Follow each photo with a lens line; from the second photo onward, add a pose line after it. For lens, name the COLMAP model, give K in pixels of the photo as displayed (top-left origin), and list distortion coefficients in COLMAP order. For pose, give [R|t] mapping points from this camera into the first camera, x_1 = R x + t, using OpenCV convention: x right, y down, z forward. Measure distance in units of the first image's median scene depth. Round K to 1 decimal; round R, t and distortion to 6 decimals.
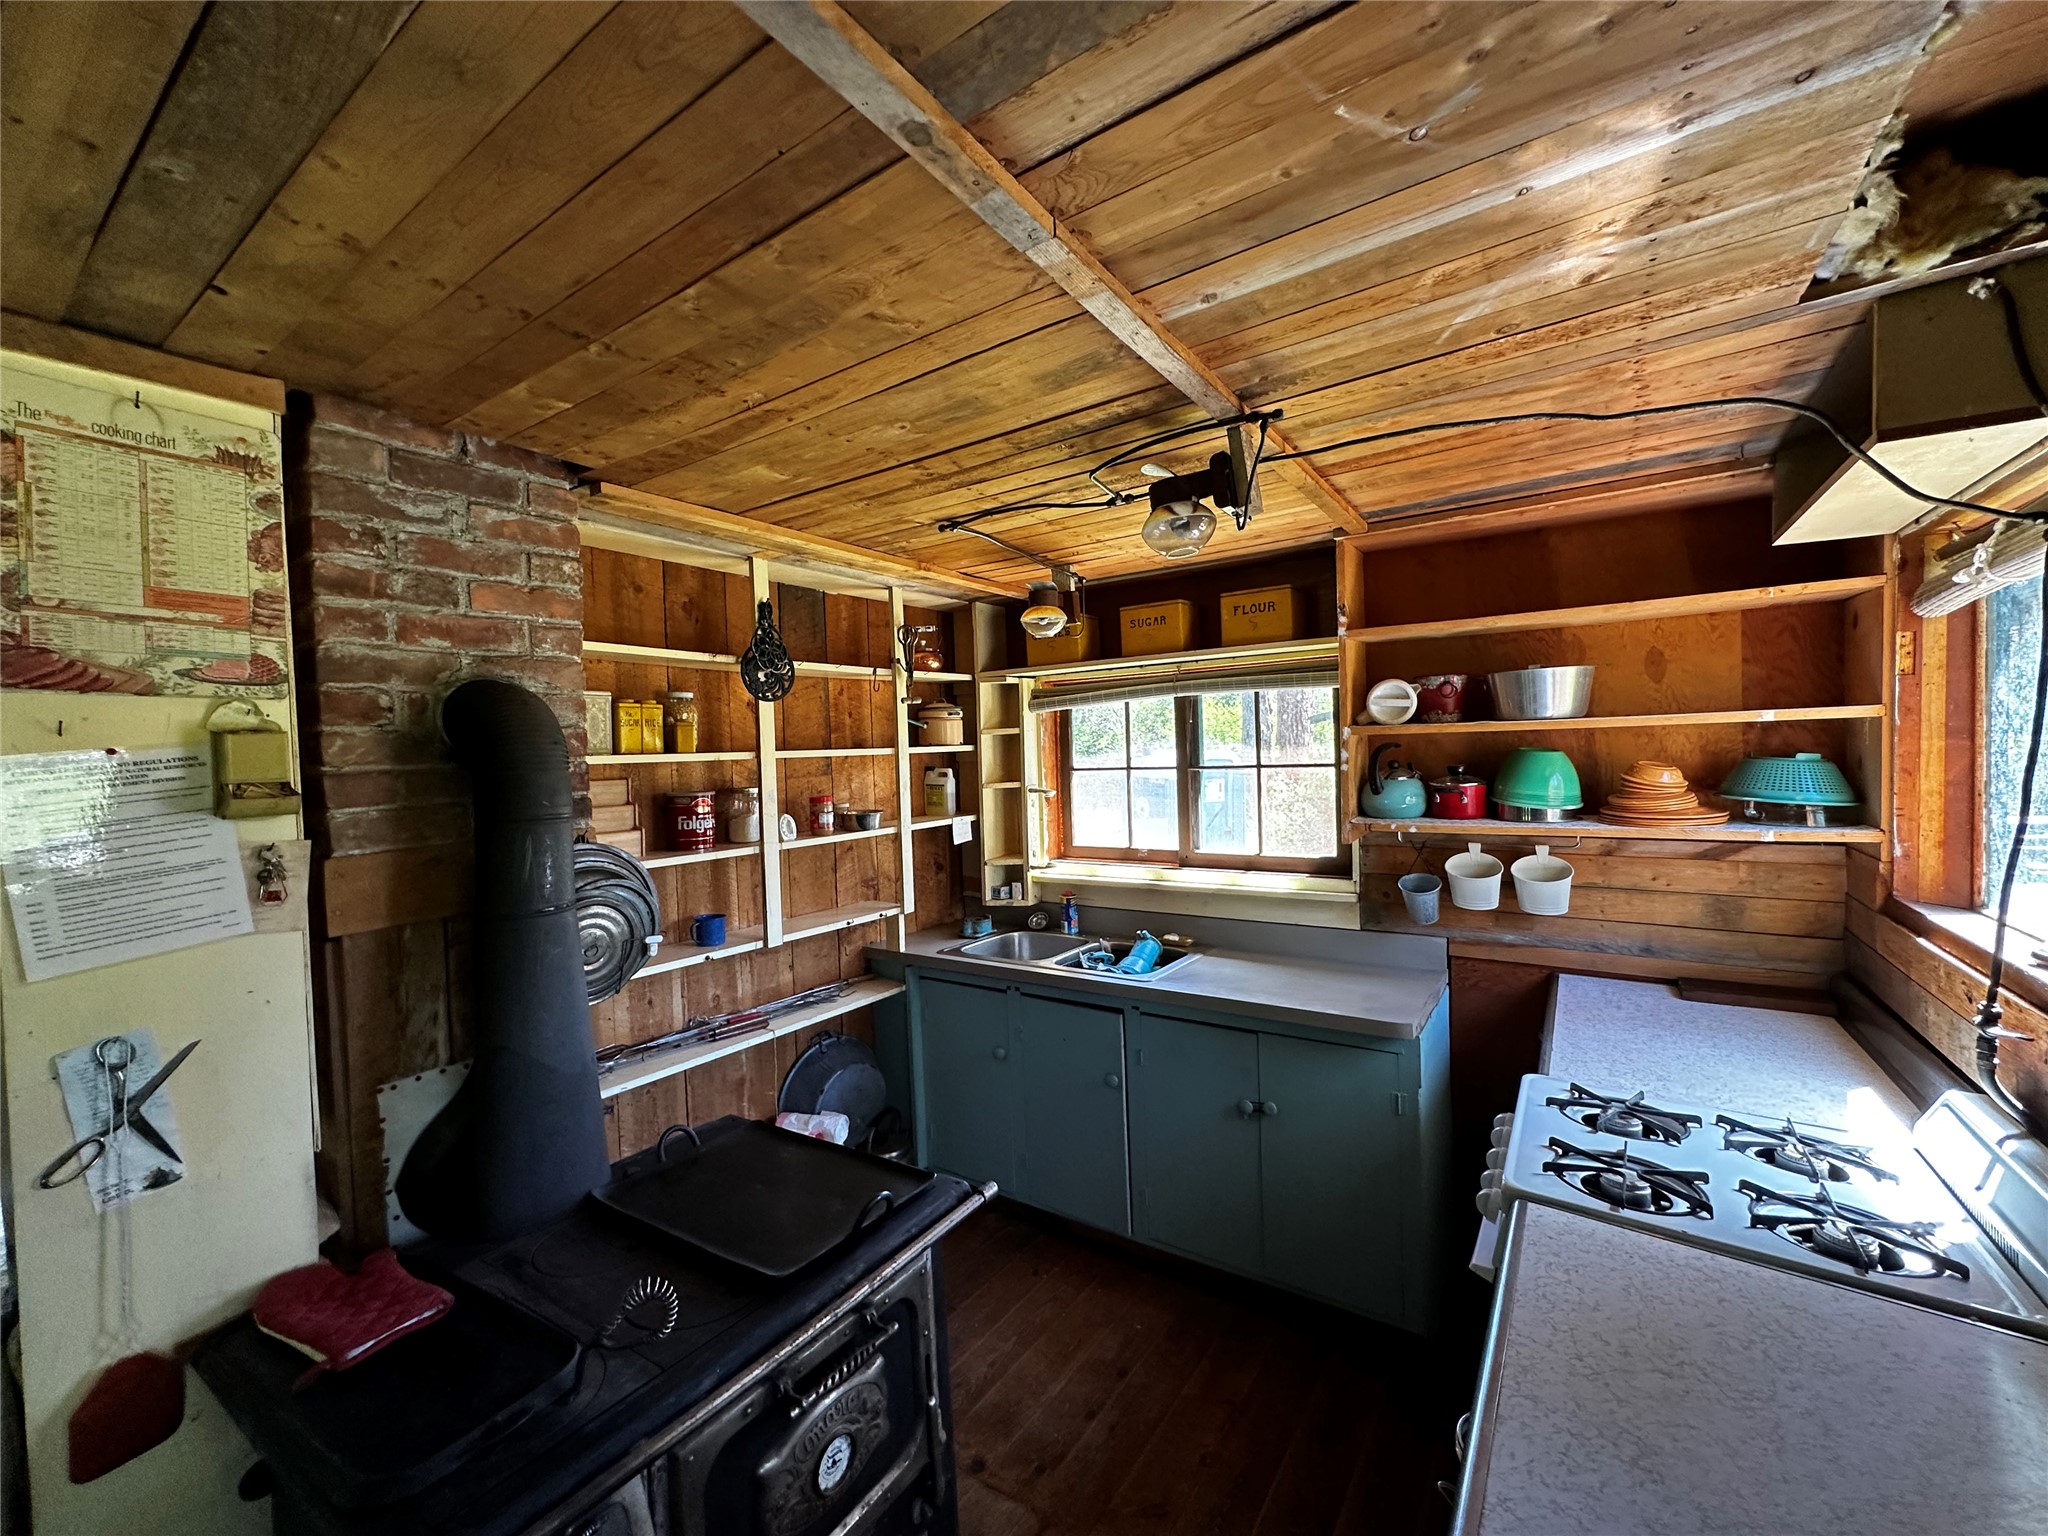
lens RADIAL K [[829.1, 0, 1028.2], [0, 829.1, 763.8], [0, 0, 1]] dist [-0.002157, 0.000829]
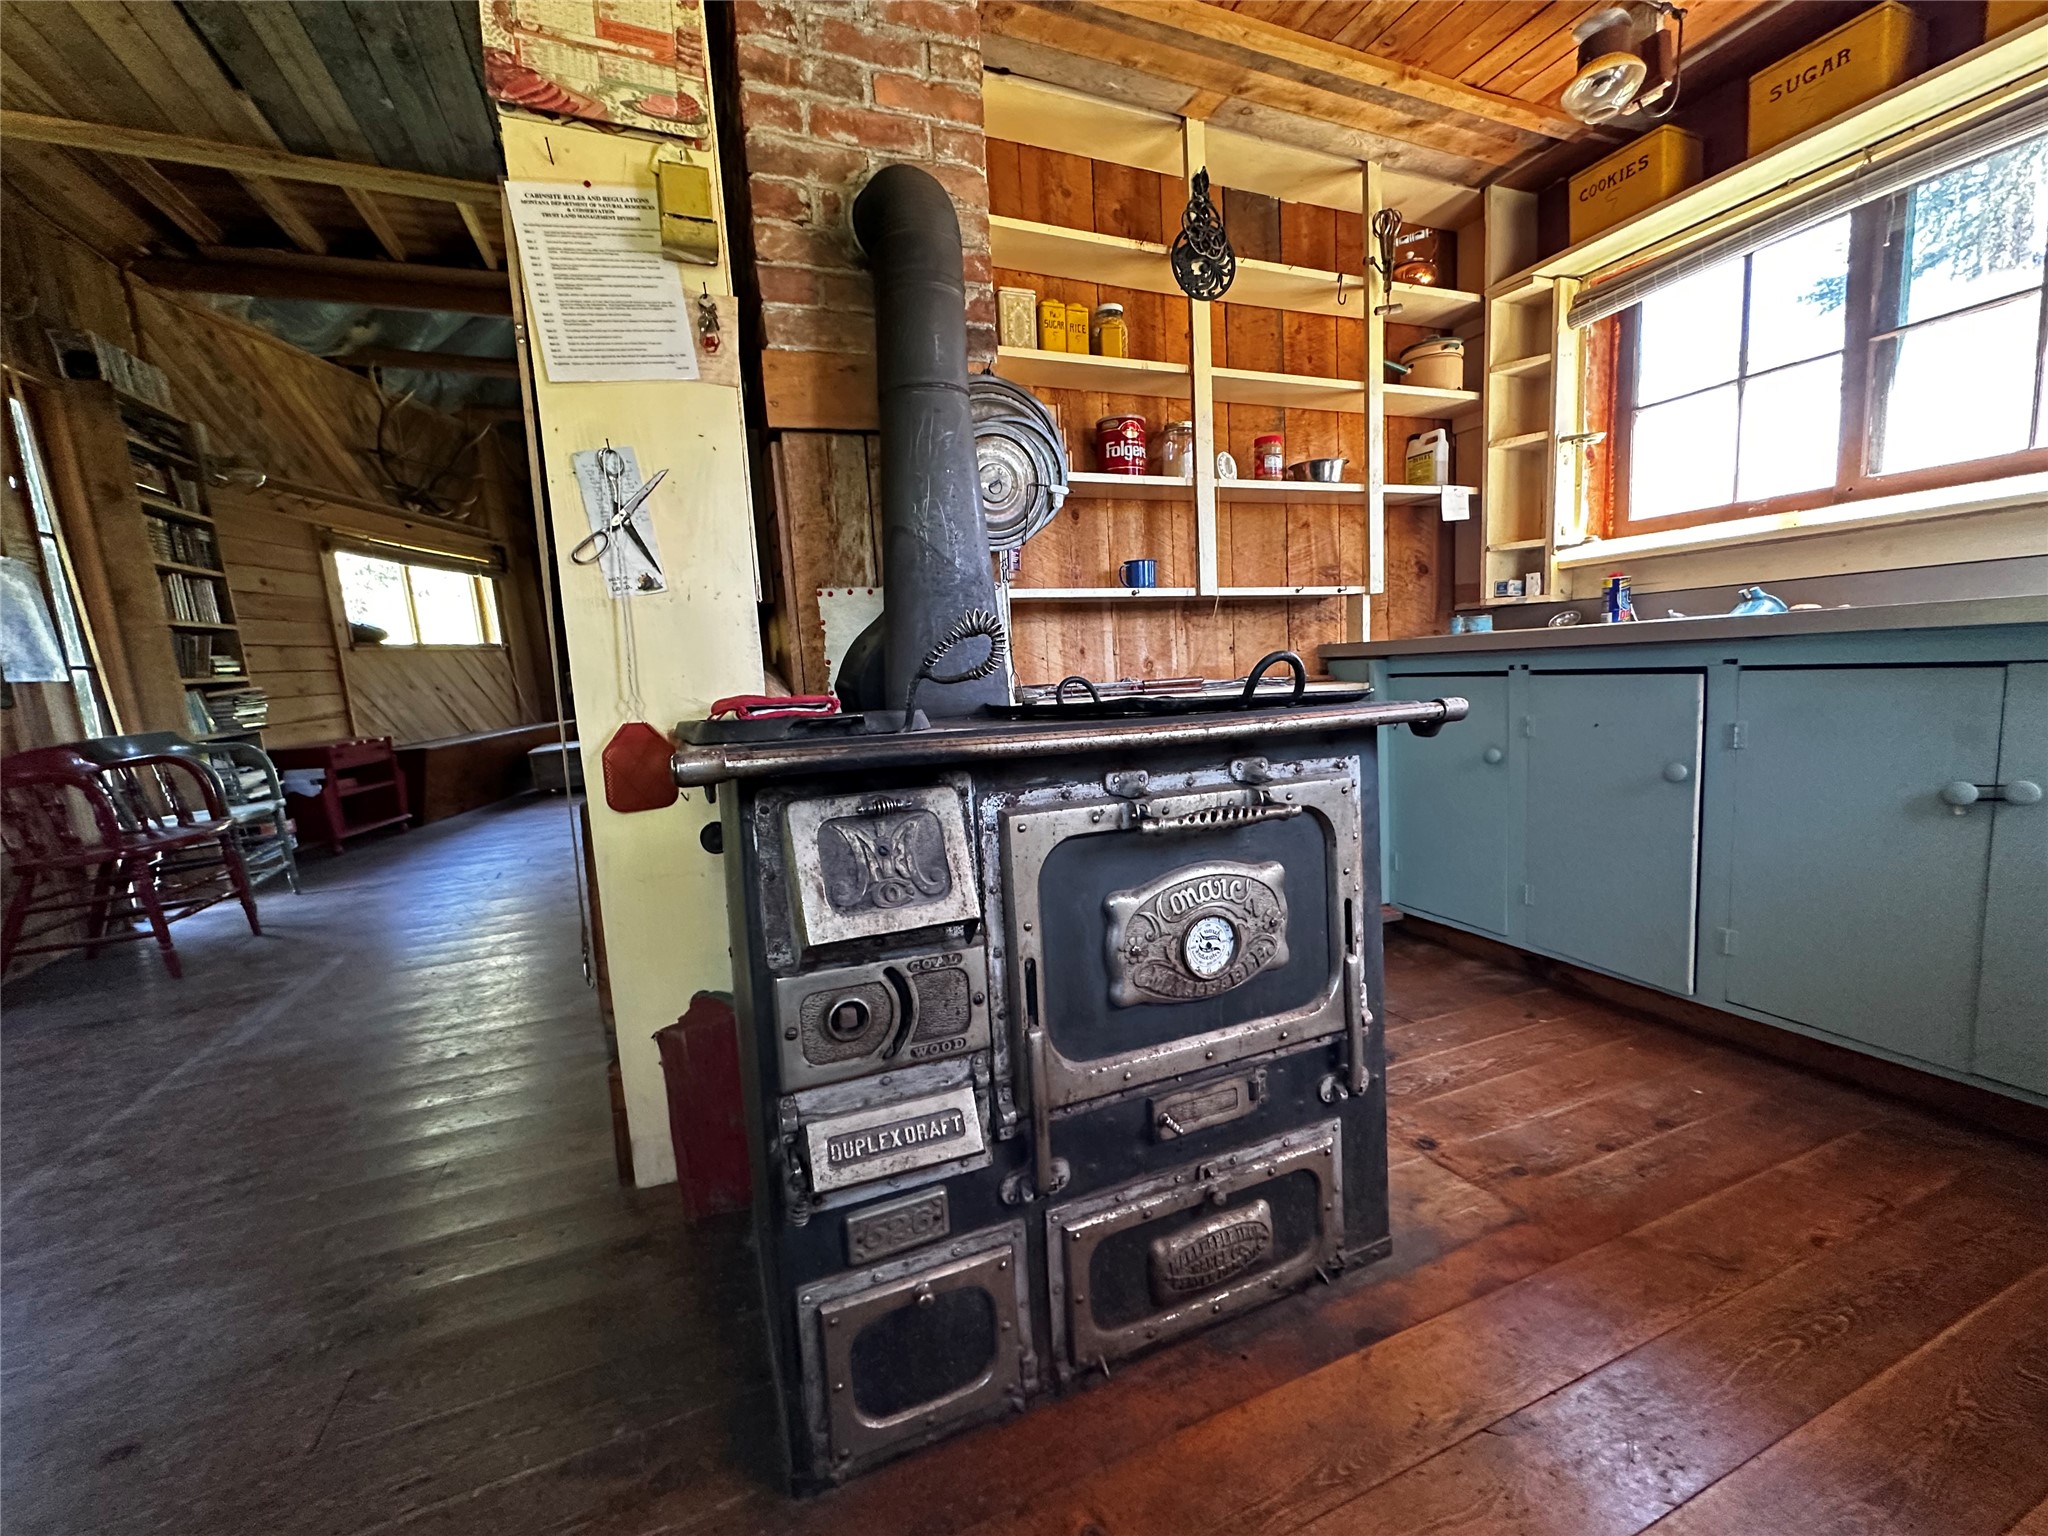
lens RADIAL K [[823.3, 0, 1021.6], [0, 823.3, 767.4], [0, 0, 1]] dist [-0.004274, 0.000492]
pose [[0.837542, 0.054596, -0.543638, 0.018144], [0.017189, 0.991870, 0.126092, 0.322696], [0.546103, -0.114952, 0.829794, 0.154031]]
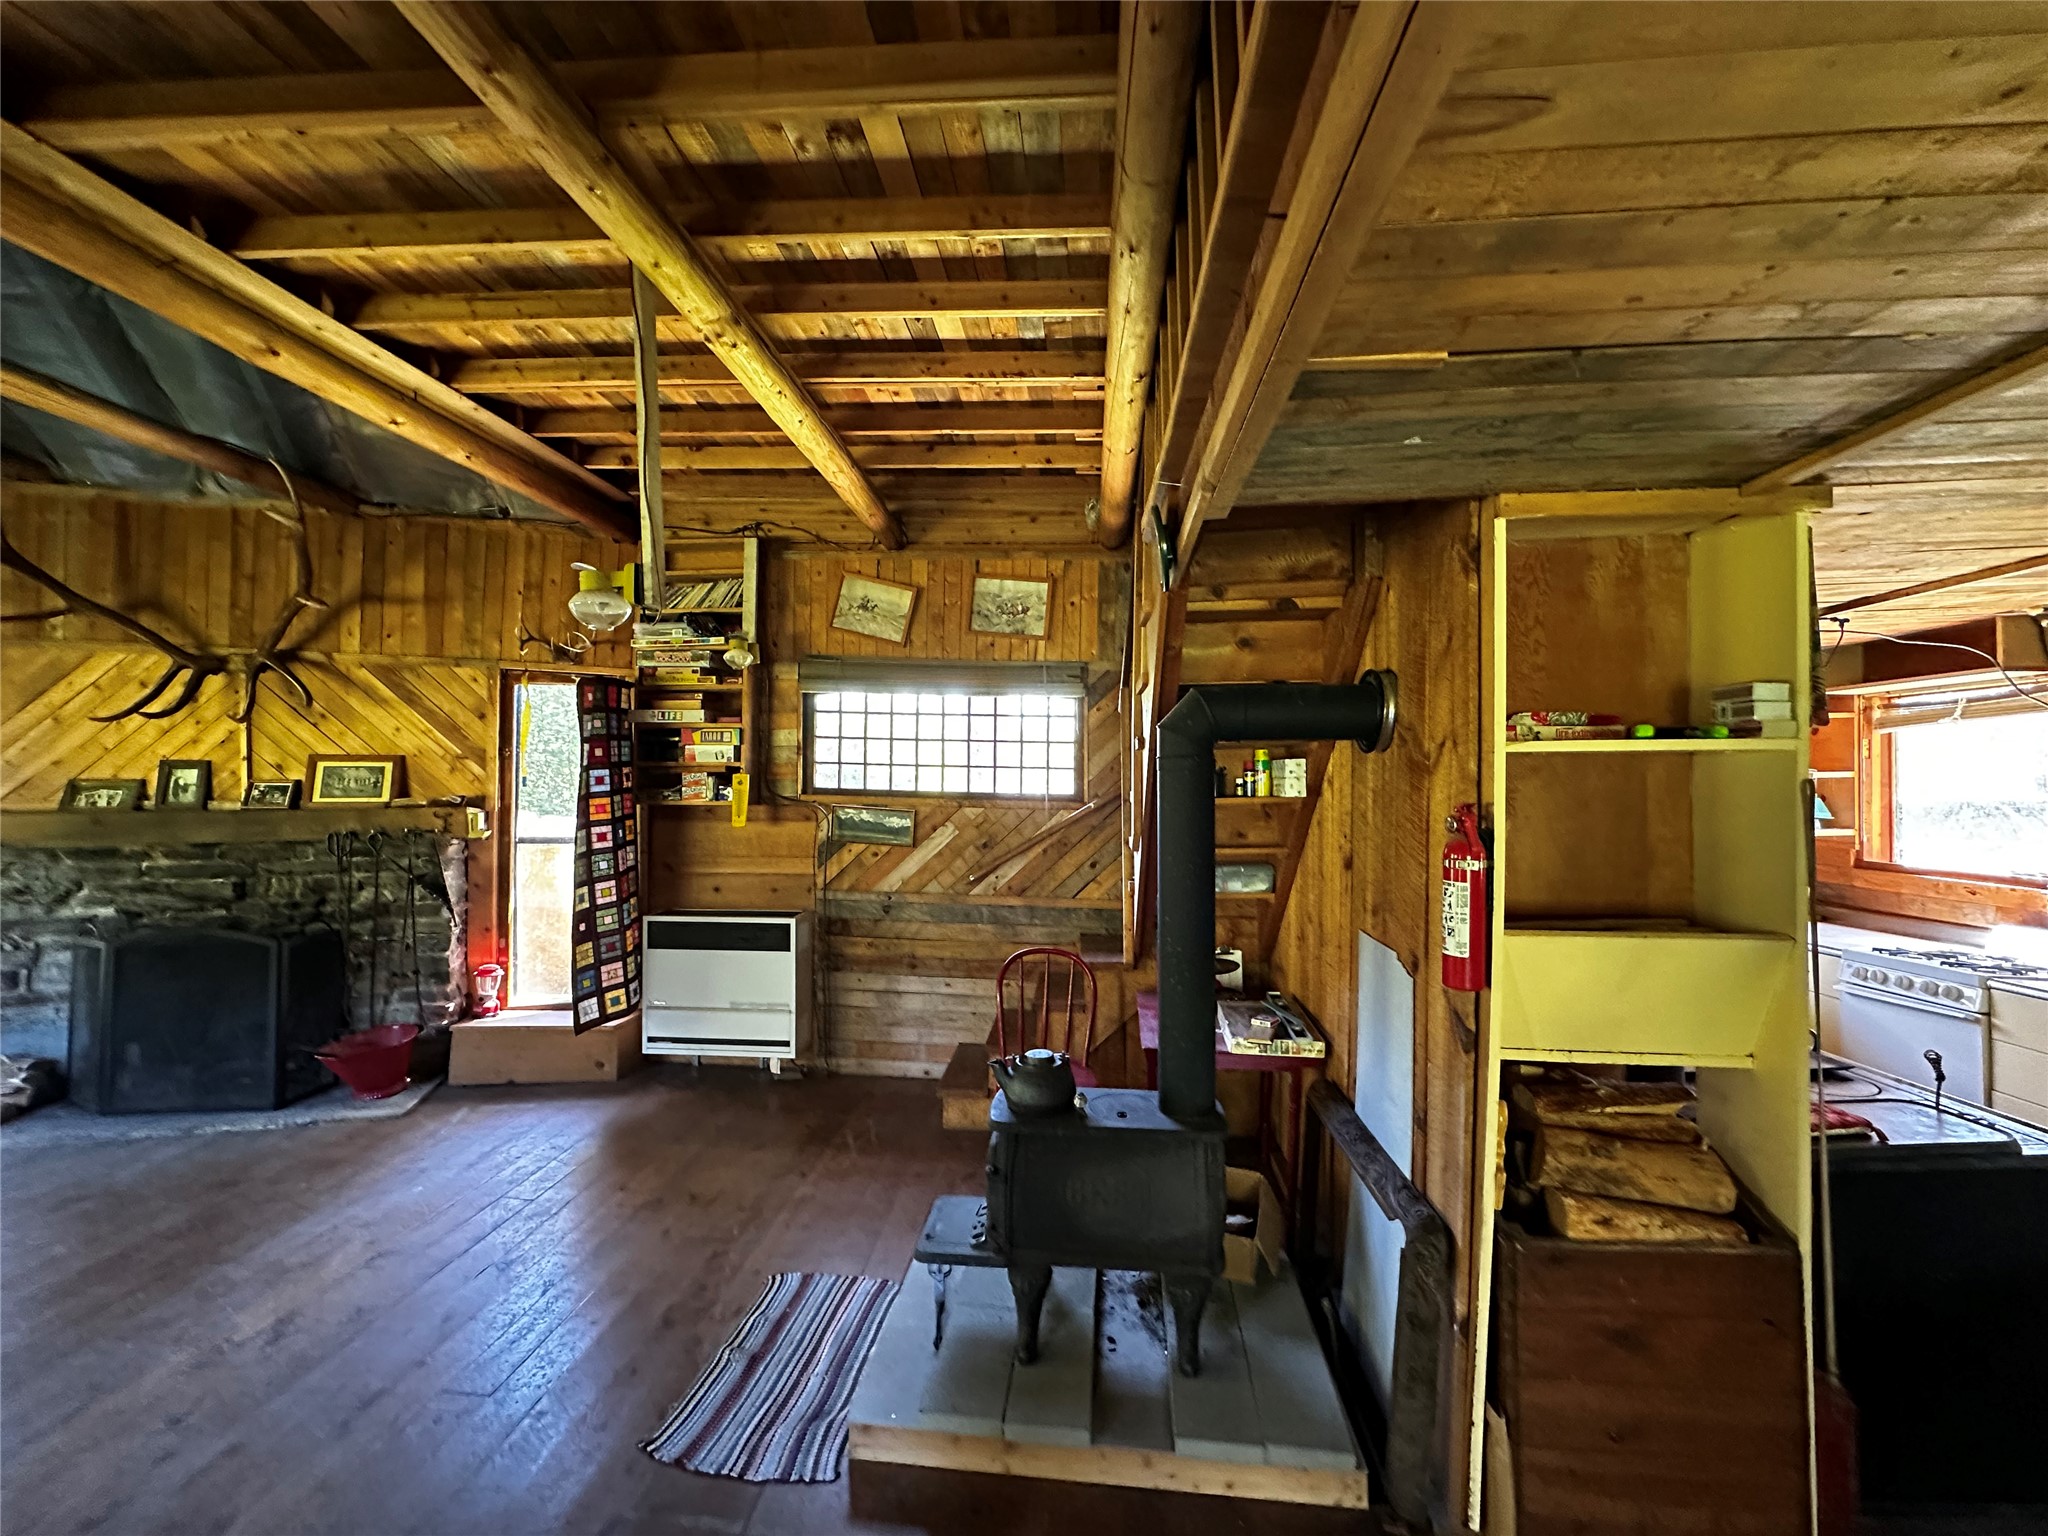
lens RADIAL K [[820.2, 0, 1024.4], [0, 820.2, 765.4], [0, 0, 1]] dist [-0.005068, 0.001915]
pose [[0.866057, 0.034565, 0.498749, -1.565460], [-0.010940, 0.998679, -0.050214, 0.035423], [-0.499826, 0.038031, 0.865291, 0.180670]]
